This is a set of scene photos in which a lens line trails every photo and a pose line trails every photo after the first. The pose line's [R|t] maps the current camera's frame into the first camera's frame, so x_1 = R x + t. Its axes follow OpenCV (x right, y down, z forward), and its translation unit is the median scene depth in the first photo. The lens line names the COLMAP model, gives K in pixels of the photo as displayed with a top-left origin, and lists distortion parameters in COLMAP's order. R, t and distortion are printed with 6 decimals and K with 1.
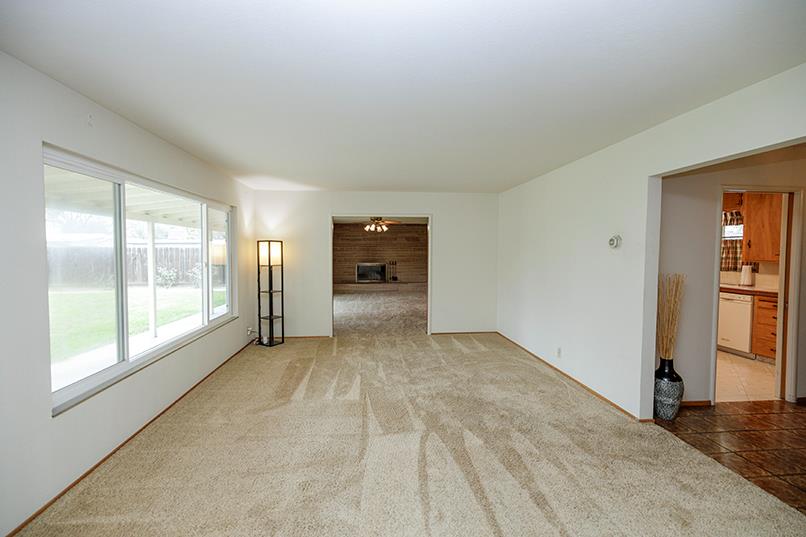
lens RADIAL K [[336.1, 0, 397.3], [0, 336.1, 265.5], [0, 0, 1]] dist [0.002494, -0.001300]
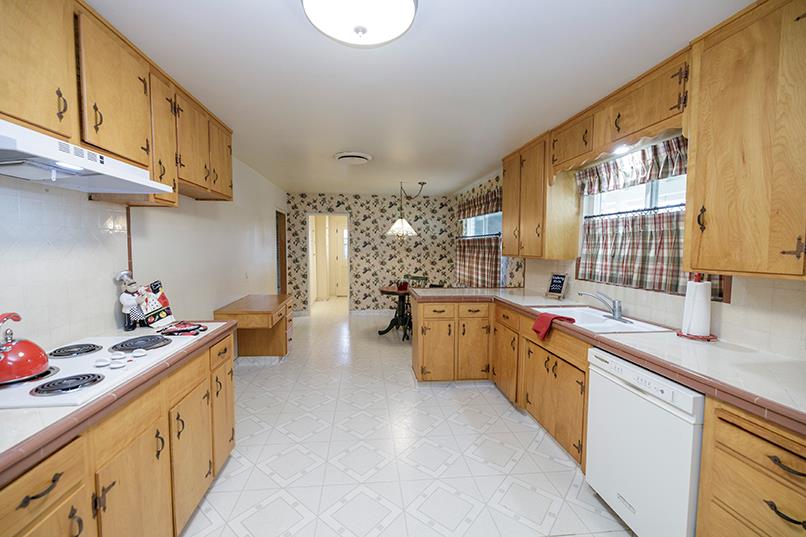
lens RADIAL K [[336.1, 0, 395.8], [0, 336.1, 266.0], [0, 0, 1]] dist [0.002494, -0.001300]
pose [[0.999997, 0.001046, 0.002194, 0.737332], [-0.001090, 0.999802, 0.019853, -0.023900], [-0.002173, -0.019855, 0.999800, 0.663330]]
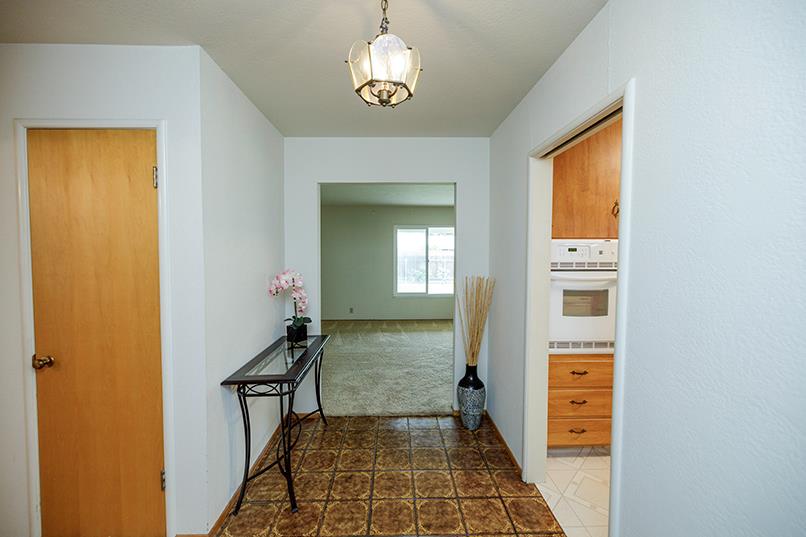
lens RADIAL K [[336.1, 0, 402.3], [0, 336.1, 266.0], [0, 0, 1]] dist [0.002494, -0.001300]
pose [[-0.060481, 0.036316, -0.997509, 1.051531], [-0.043271, 0.998303, 0.038969, -0.020025], [0.997231, 0.045520, -0.058806, 0.507903]]
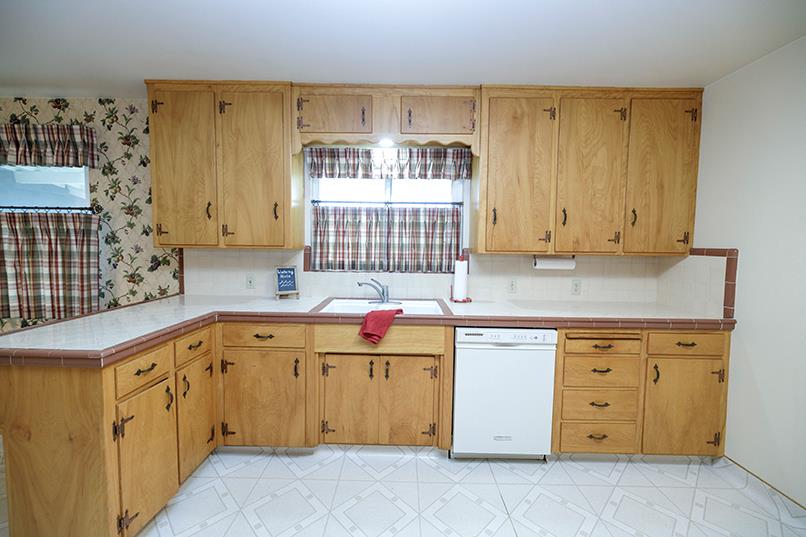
lens RADIAL K [[336.1, 0, 401.0], [0, 336.1, 265.2], [0, 0, 1]] dist [0.002494, -0.001300]
pose [[0.100833, -0.065463, 0.992747, 0.550215], [0.024084, 0.997701, 0.063344, -0.028044], [-0.994612, 0.017522, 0.102178, 1.072929]]
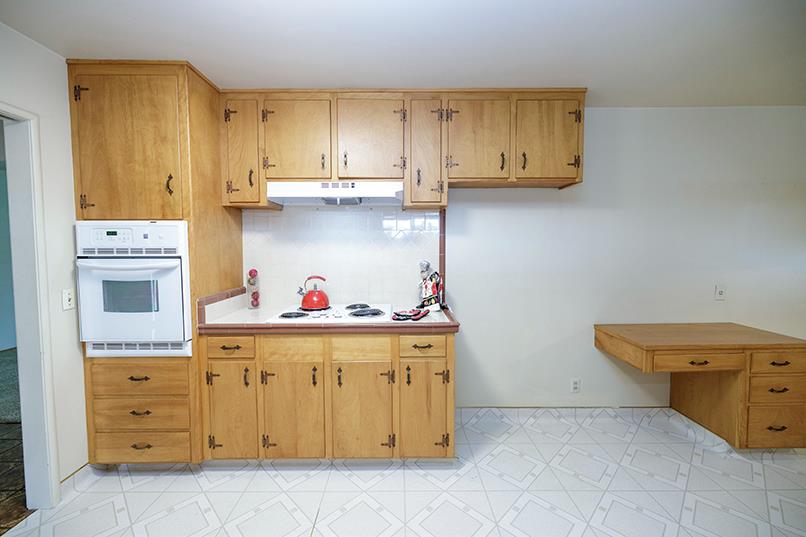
lens RADIAL K [[336.1, 0, 400.3], [0, 336.1, 262.2], [0, 0, 1]] dist [0.002494, -0.001300]
pose [[-0.091924, 0.047957, -0.994611, 0.933289], [-0.038253, 0.997932, 0.051653, -0.033786], [0.995031, 0.042795, -0.089899, 1.082081]]
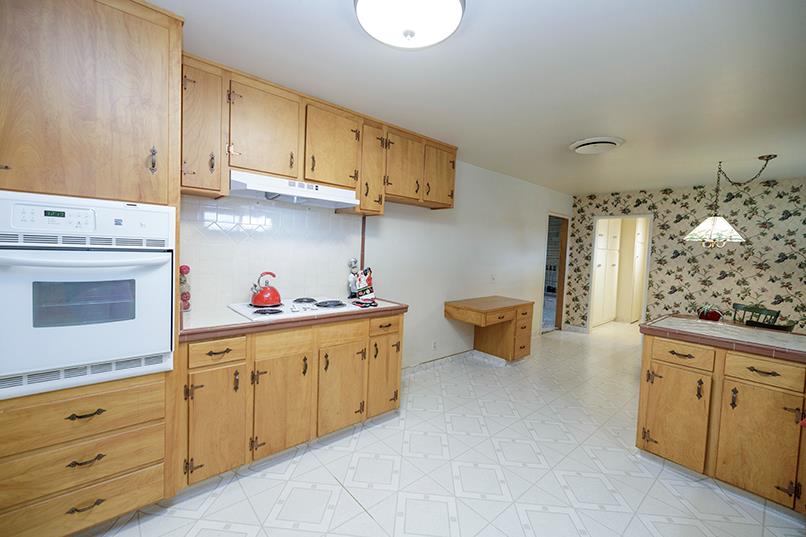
lens RADIAL K [[336.1, 0, 400.5], [0, 336.1, 264.0], [0, 0, 1]] dist [0.002494, -0.001300]
pose [[0.581942, 0.060074, -0.811008, 0.960380], [-0.072002, 0.997157, 0.022198, -0.020043], [0.810037, 0.045477, 0.584613, 0.782654]]
